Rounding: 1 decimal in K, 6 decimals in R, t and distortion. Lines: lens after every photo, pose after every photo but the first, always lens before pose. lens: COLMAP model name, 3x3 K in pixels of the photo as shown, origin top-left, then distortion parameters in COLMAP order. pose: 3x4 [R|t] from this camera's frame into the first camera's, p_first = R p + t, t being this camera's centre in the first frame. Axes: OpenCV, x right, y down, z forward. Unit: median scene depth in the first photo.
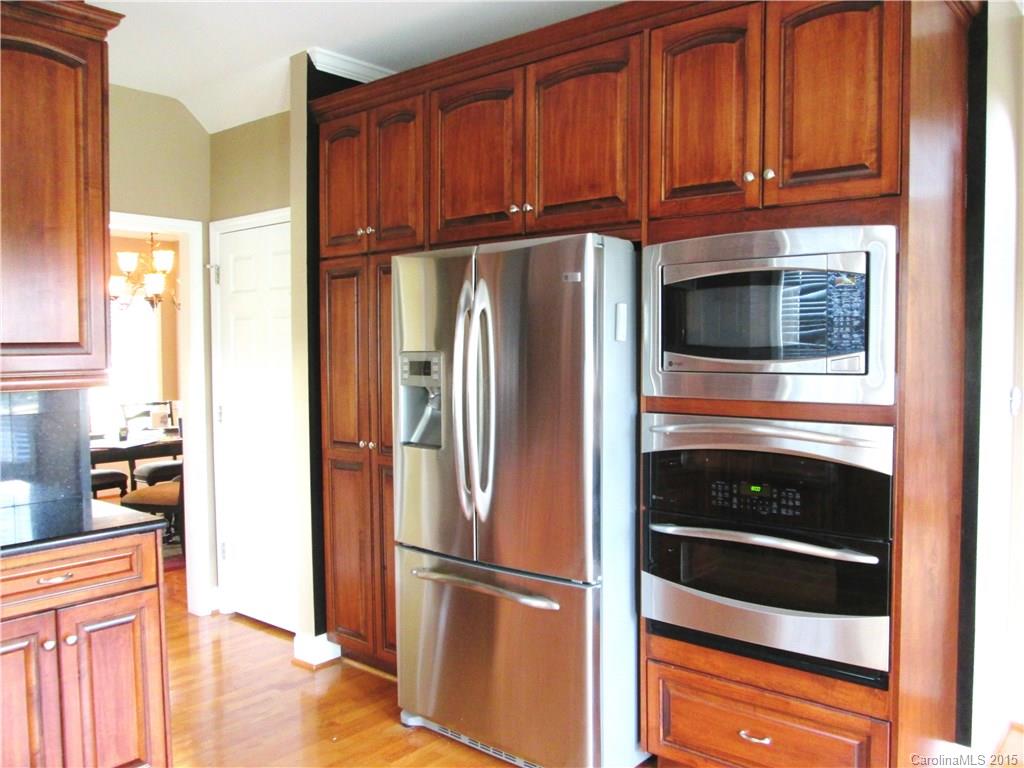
lens RADIAL K [[848.2, 0, 507.5], [0, 848.2, 384.6], [0, 0, 1]] dist [-0.047517, 0.012863]
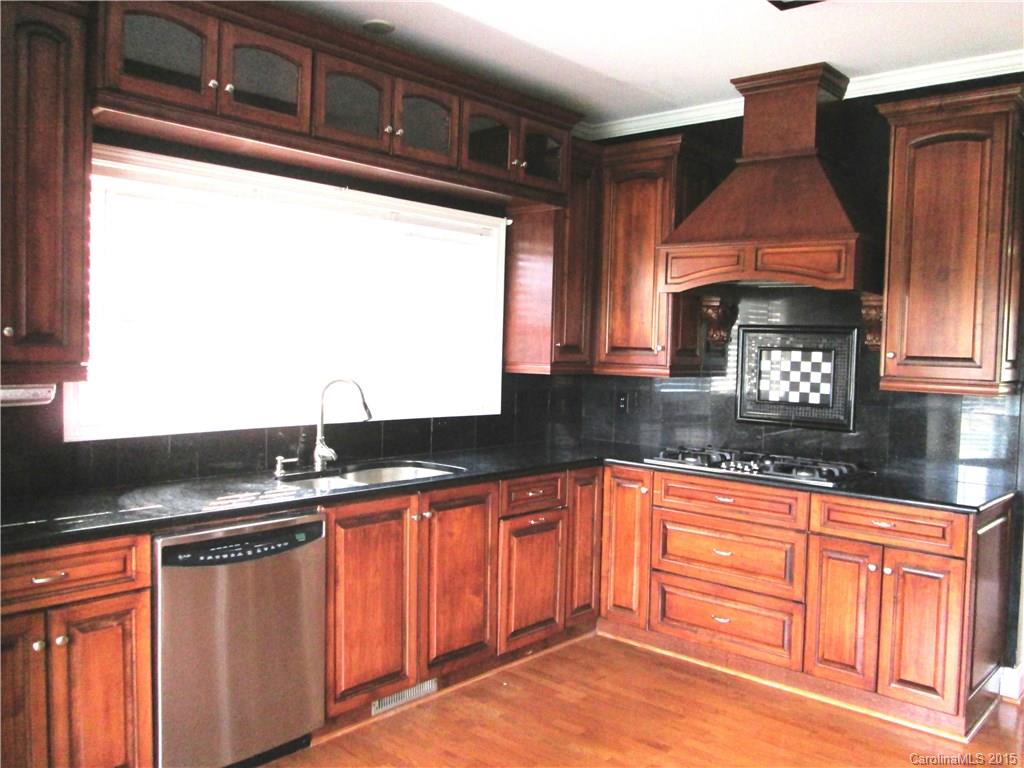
lens RADIAL K [[848.2, 0, 511.8], [0, 848.2, 381.8], [0, 0, 1]] dist [-0.047517, 0.012863]
pose [[-0.025590, 0.053954, -0.998215, 0.782596], [-0.075694, 0.995571, 0.055751, -0.033584], [0.996803, 0.076986, -0.021393, 0.347283]]
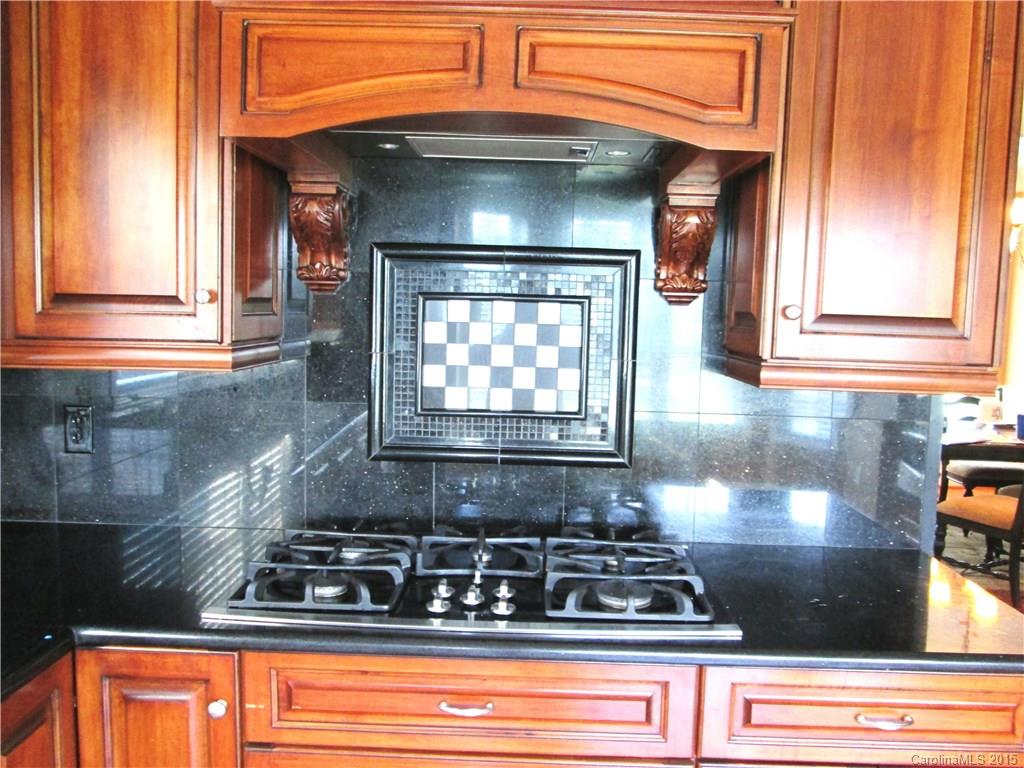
lens RADIAL K [[848.2, 0, 507.5], [0, 848.2, 377.9], [0, 0, 1]] dist [-0.047517, 0.012863]
pose [[0.631365, 0.095633, -0.769567, -0.248080], [-0.069914, 0.995345, 0.066332, -0.025741], [0.772328, 0.011924, 0.635112, 0.372753]]
